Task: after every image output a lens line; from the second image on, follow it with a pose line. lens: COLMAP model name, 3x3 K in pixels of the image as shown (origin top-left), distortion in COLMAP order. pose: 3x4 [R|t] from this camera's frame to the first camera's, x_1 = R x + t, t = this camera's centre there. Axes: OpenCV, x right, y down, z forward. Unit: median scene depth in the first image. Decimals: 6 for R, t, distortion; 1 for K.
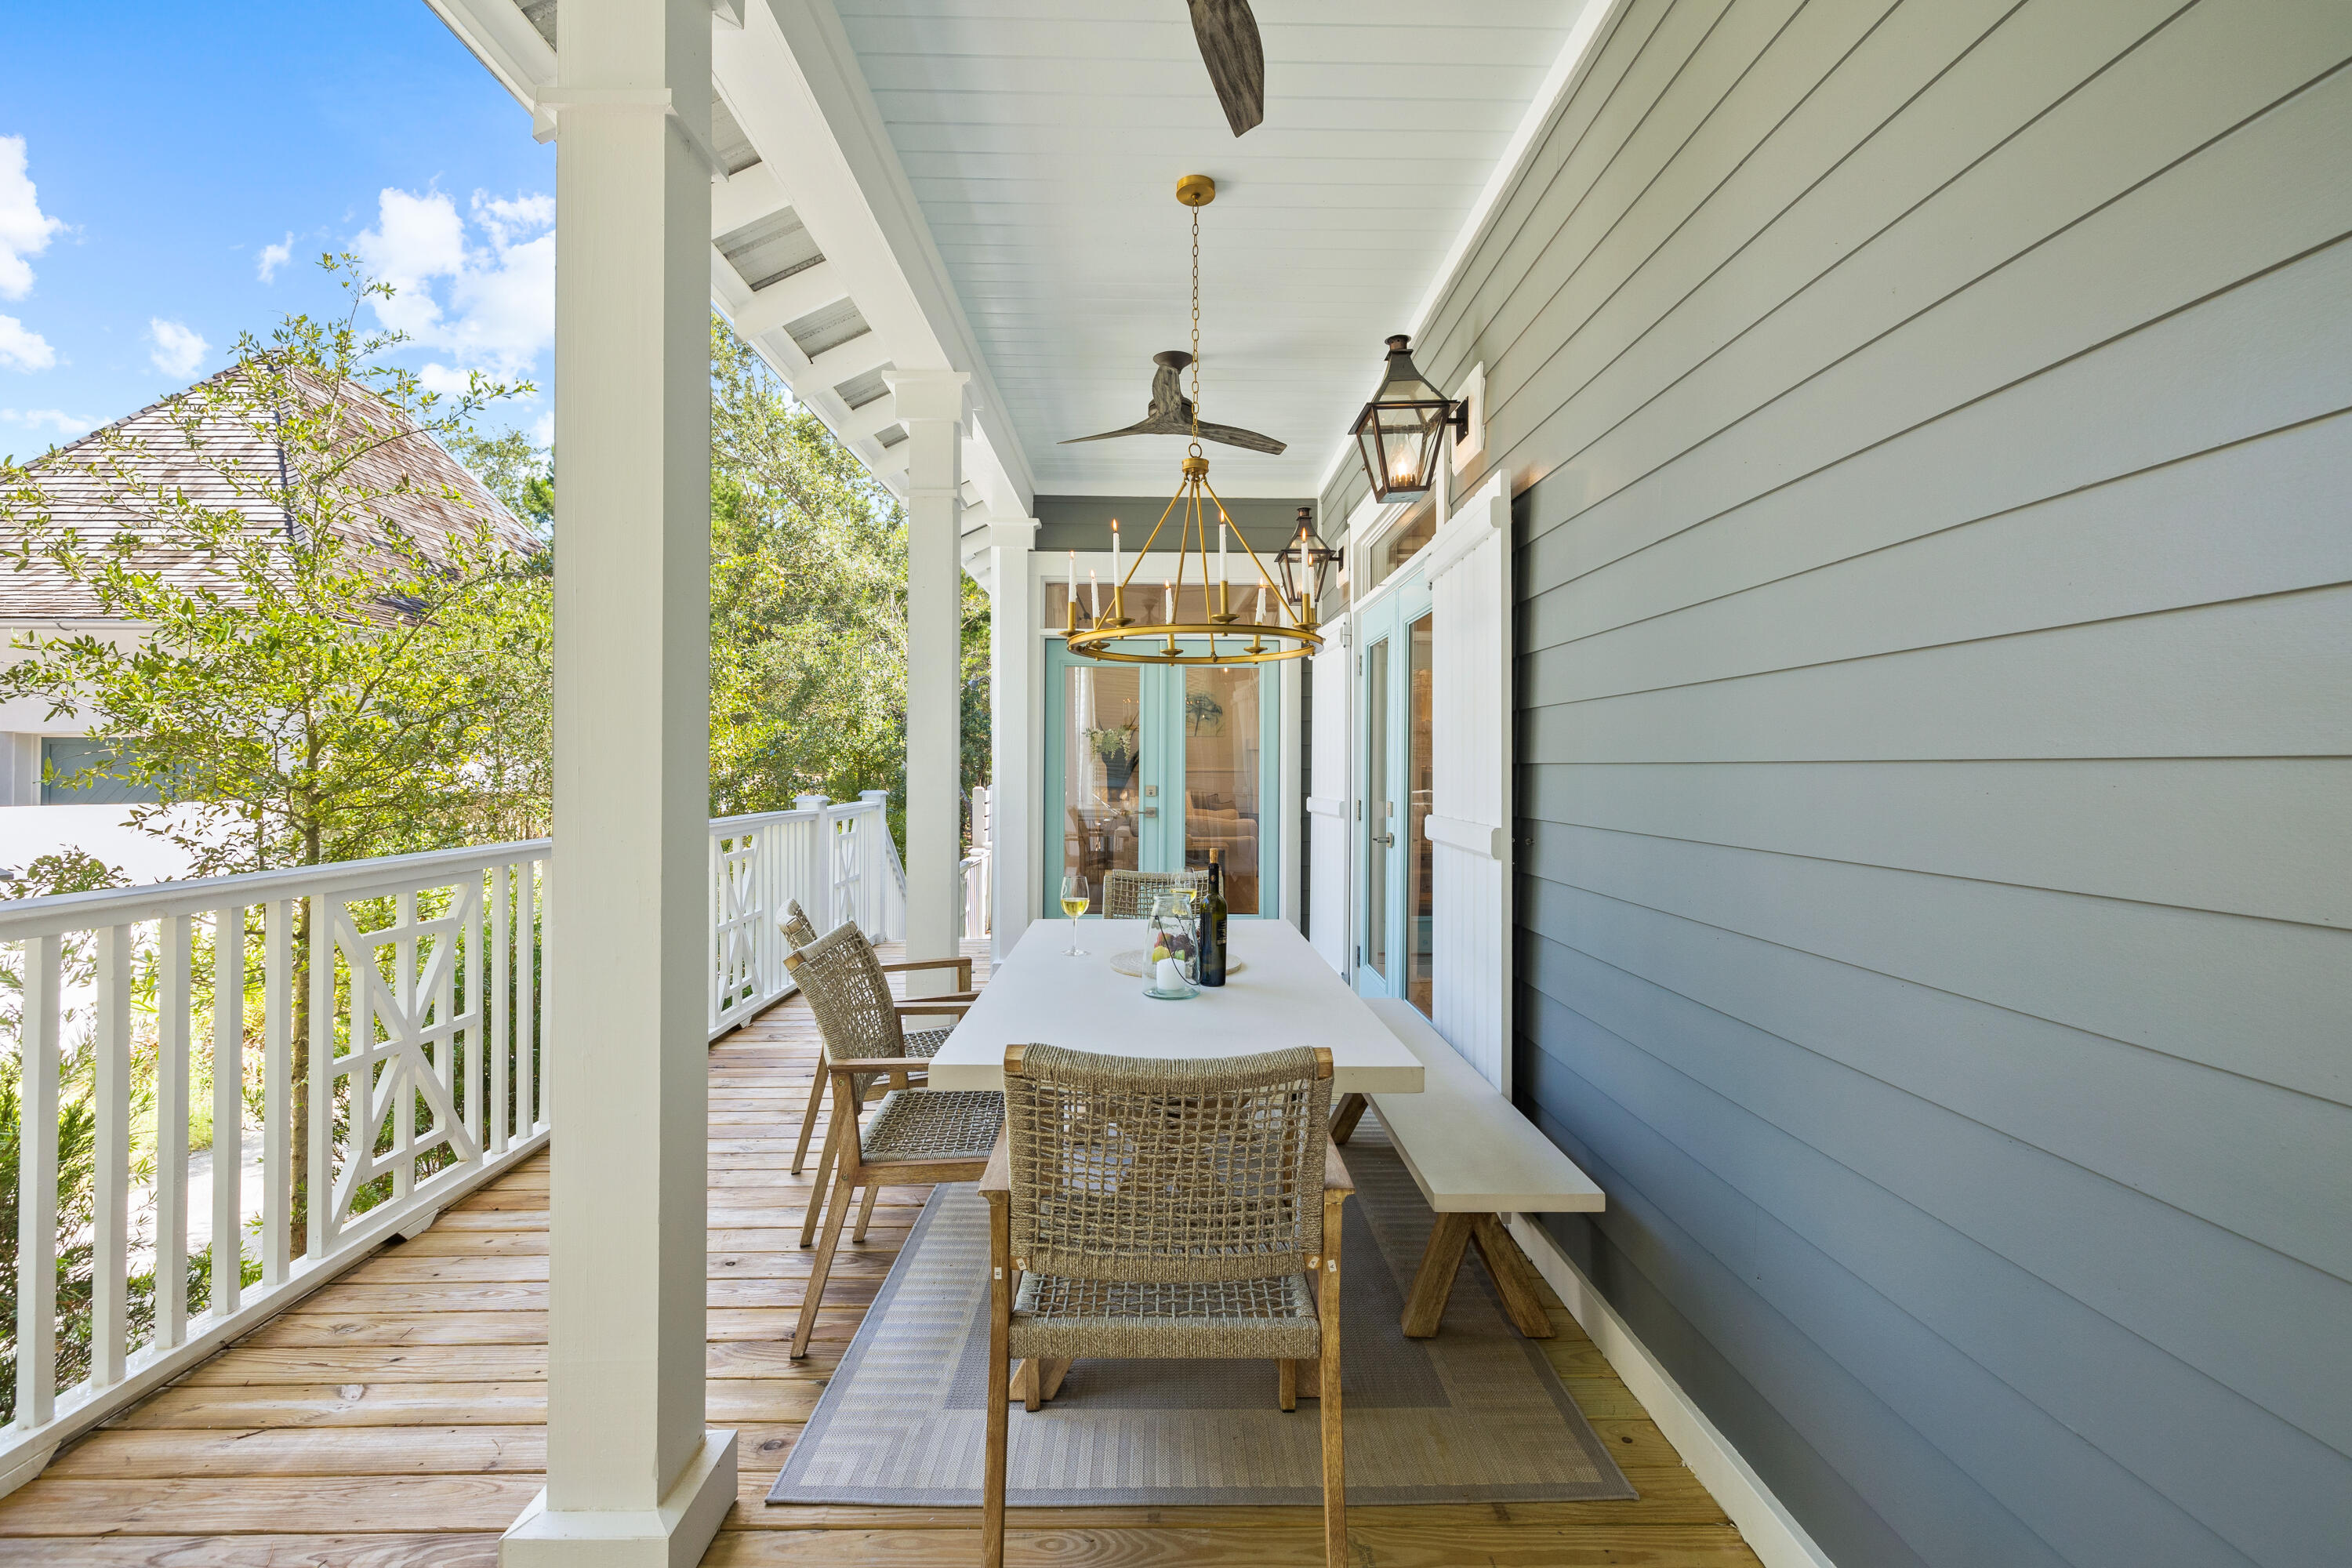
lens RADIAL K [[987.4, 0, 1180.4], [0, 987.4, 794.1], [0, 0, 1]] dist [-0.002349, 0.001257]
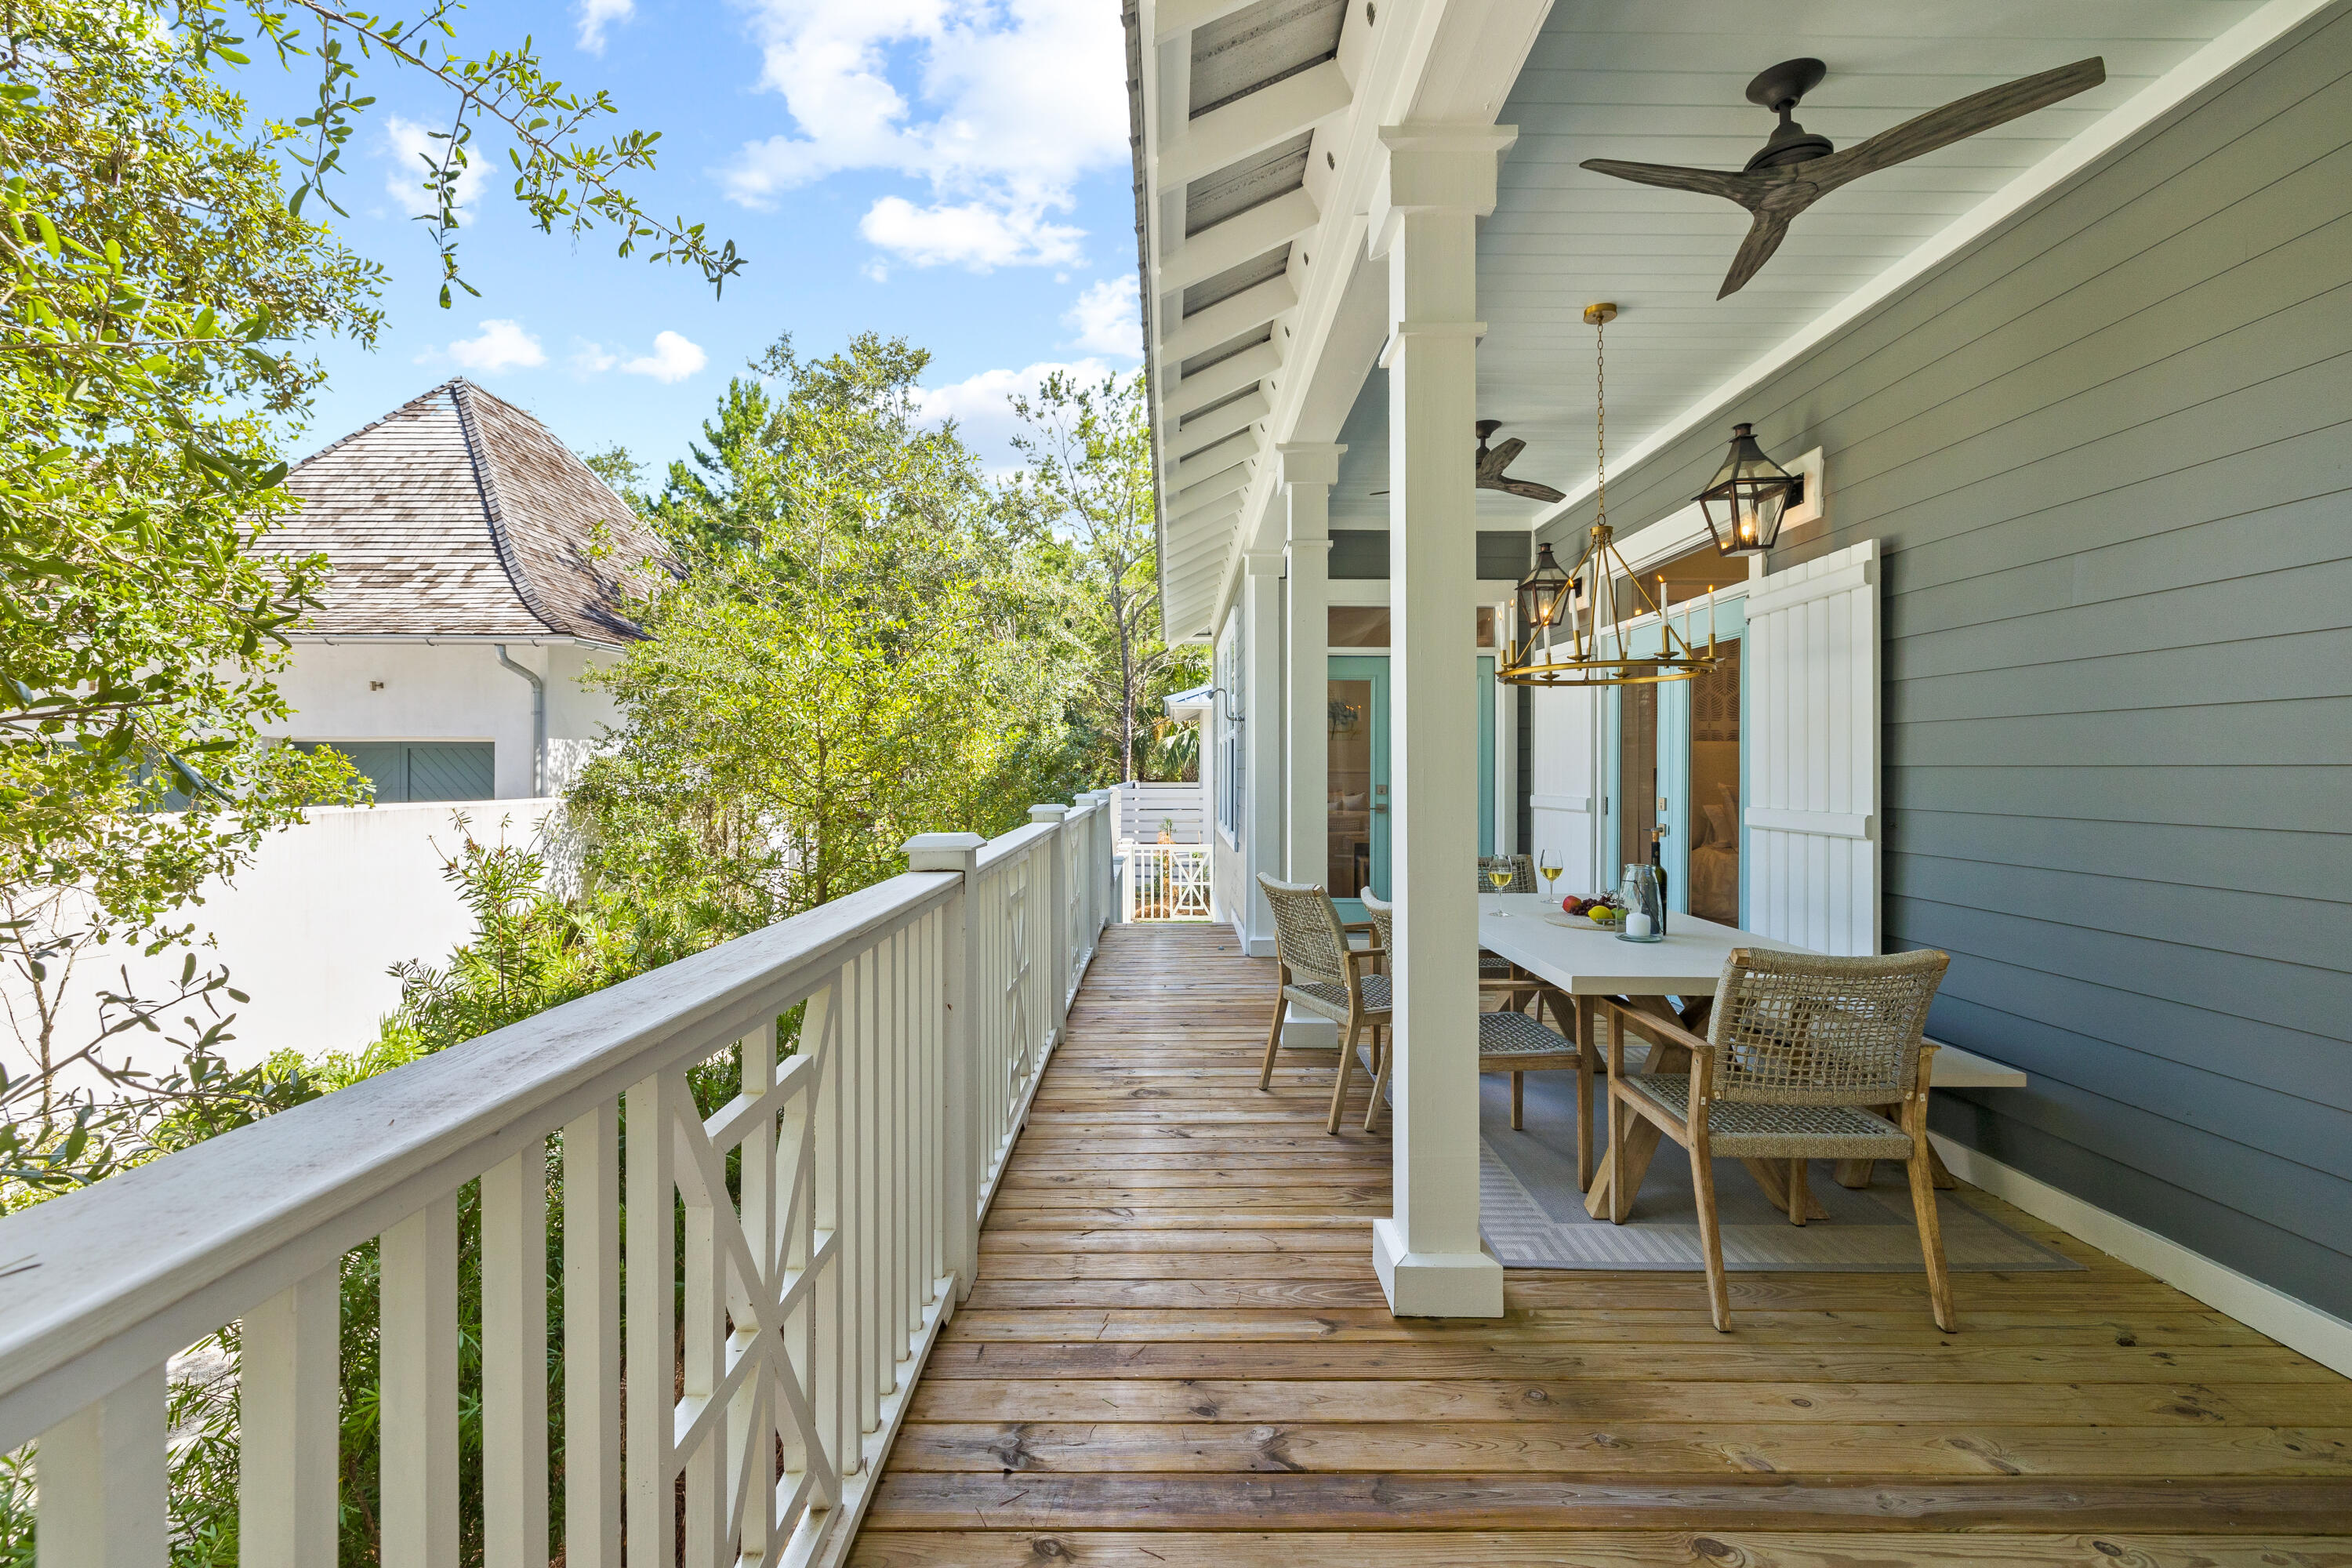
lens RADIAL K [[987.4, 0, 1170.7], [0, 987.4, 803.9], [0, 0, 1]] dist [-0.002349, 0.001257]
pose [[0.999918, 0.000614, -0.012802, -0.521248], [-0.000508, 0.999966, 0.008256, 0.007952], [0.012807, -0.008248, 0.999884, -0.279432]]
